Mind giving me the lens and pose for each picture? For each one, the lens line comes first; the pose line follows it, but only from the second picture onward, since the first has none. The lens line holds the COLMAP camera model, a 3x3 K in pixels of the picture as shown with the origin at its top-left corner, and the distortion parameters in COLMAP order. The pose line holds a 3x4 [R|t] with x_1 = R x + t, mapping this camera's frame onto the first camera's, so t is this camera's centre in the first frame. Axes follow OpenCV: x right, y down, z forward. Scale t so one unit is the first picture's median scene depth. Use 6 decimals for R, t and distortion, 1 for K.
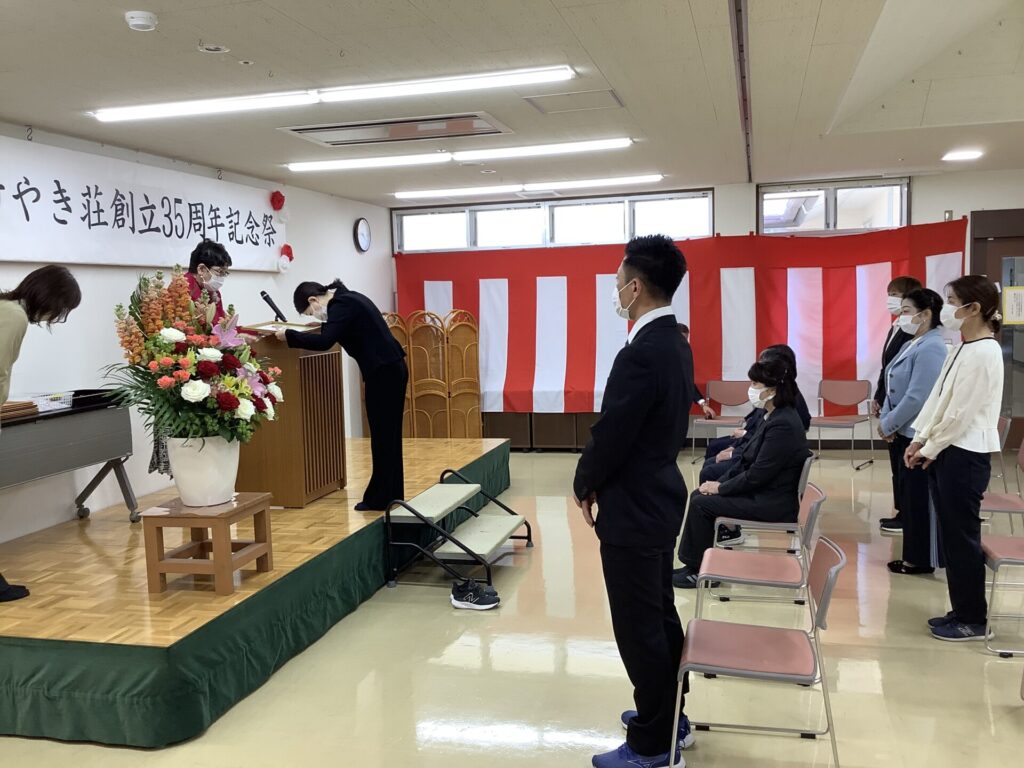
lens RADIAL K [[929.7, 0, 510.3], [0, 929.7, 379.8], [0, 0, 1]] dist [0.120080, -0.247902]
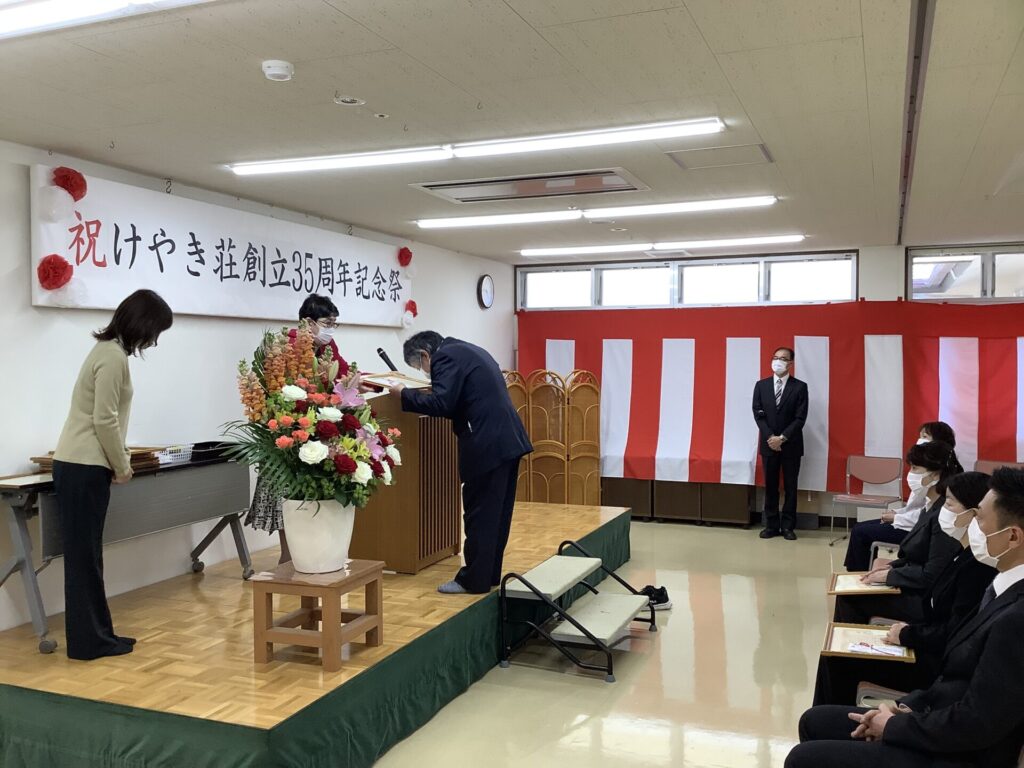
lens RADIAL K [[929.7, 0, 510.3], [0, 929.7, 379.8], [0, 0, 1]] dist [0.120080, -0.247902]
pose [[0.991896, 0.033642, -0.122516, -0.014444], [-0.040922, 0.997512, -0.057398, -0.010188], [0.120280, 0.061947, 0.990805, 0.050165]]
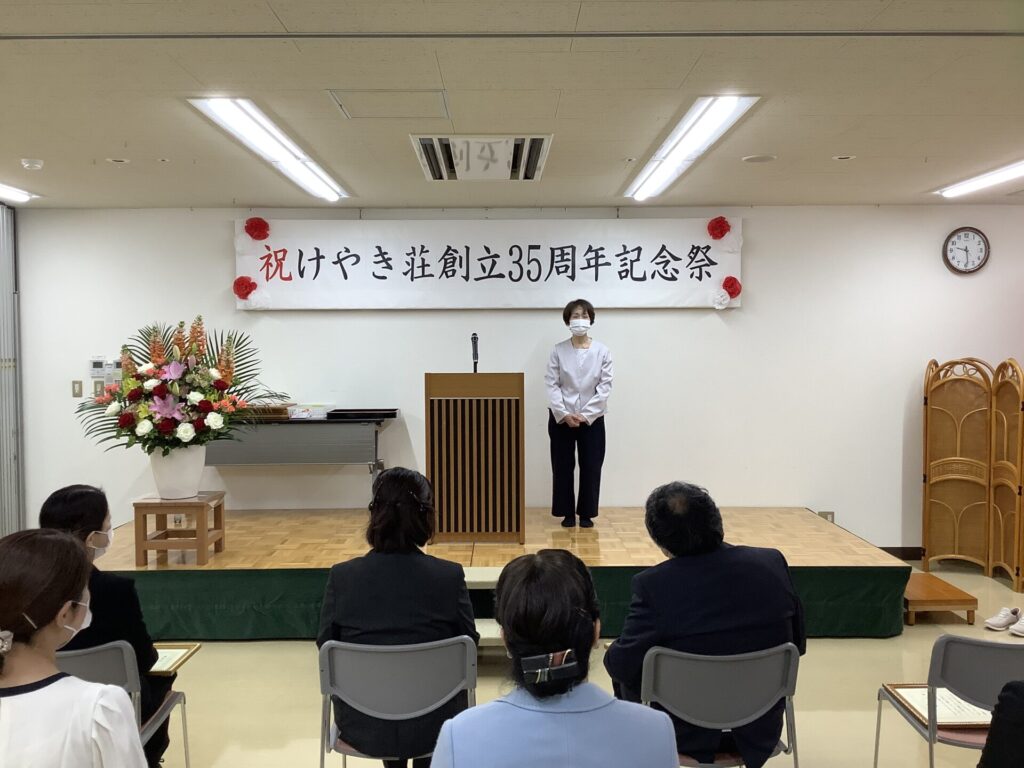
lens RADIAL K [[929.7, 0, 510.3], [0, 929.7, 379.8], [0, 0, 1]] dist [0.120080, -0.247902]
pose [[0.260738, 0.068416, -0.962982, 0.720945], [-0.087495, 0.995055, 0.047004, -0.092280], [0.961437, 0.072001, 0.265435, 0.746974]]
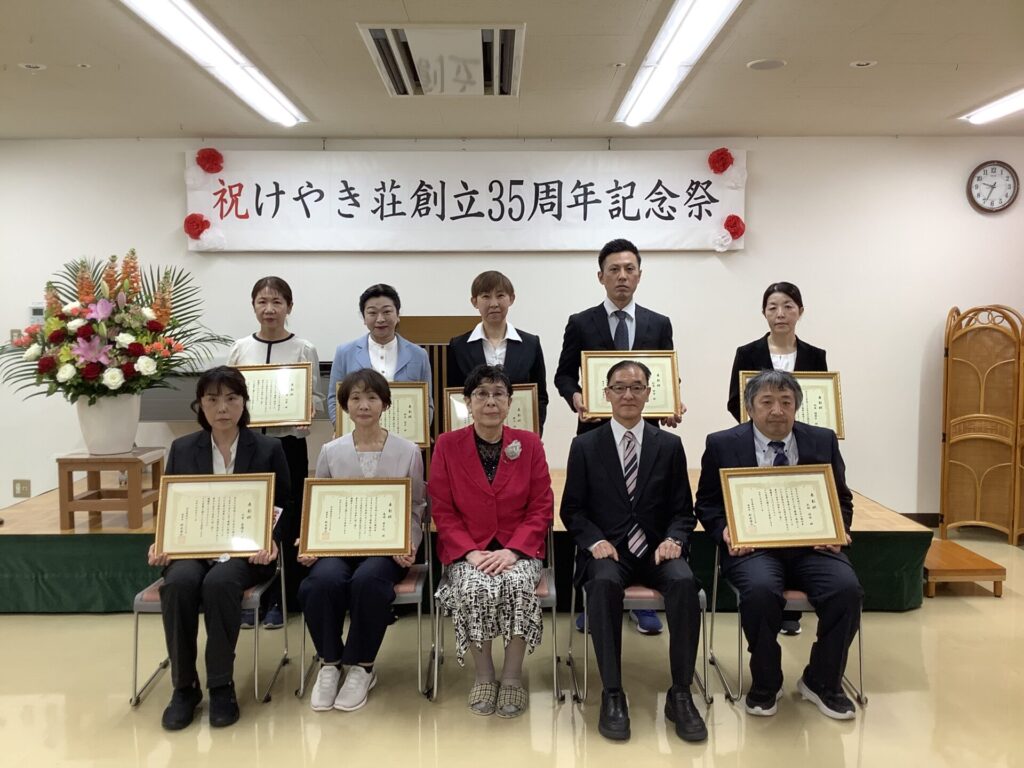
lens RADIAL K [[929.7, 0, 510.3], [0, 929.7, 379.8], [0, 0, 1]] dist [0.120080, -0.247902]
pose [[0.257820, 0.095613, -0.961450, 0.632806], [-0.089537, 0.993174, 0.074758, -0.062565], [0.962035, 0.066811, 0.264621, 0.800279]]
